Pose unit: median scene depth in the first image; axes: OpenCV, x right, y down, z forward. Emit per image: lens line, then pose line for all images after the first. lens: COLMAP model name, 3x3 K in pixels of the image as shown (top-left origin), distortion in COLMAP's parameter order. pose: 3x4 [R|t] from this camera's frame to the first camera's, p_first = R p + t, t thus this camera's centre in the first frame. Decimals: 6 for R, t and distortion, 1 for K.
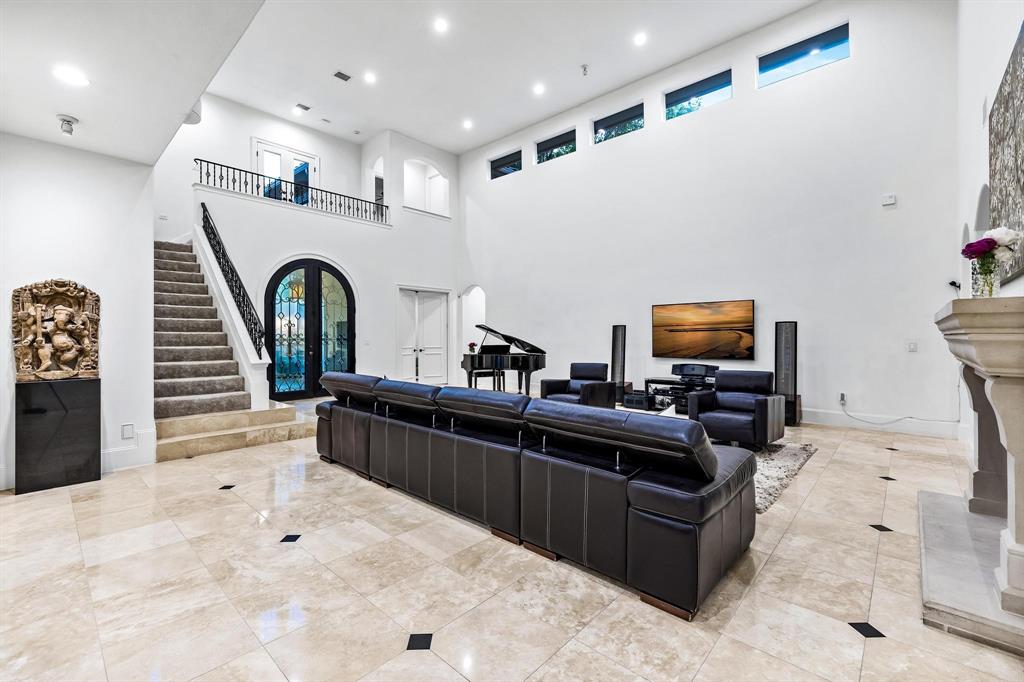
lens RADIAL K [[429.9, 0, 511.3], [0, 429.9, 337.2], [0, 0, 1]] dist [-0.000424, -0.000055]
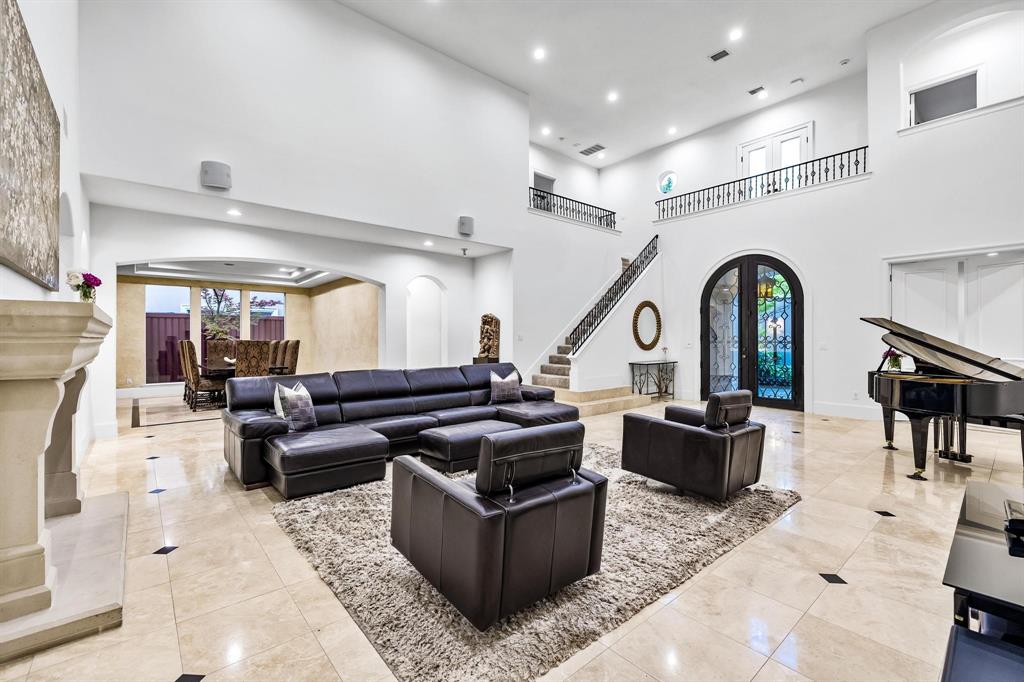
lens RADIAL K [[442.5, 0, 495.8], [0, 442.5, 338.3], [0, 0, 1]] dist [0.001302, 0.000007]
pose [[-0.141101, -0.000826, -0.989995, 0.564941], [-0.001361, 0.999999, -0.000640, -0.001010], [0.989994, 0.001257, -0.141102, 0.609455]]
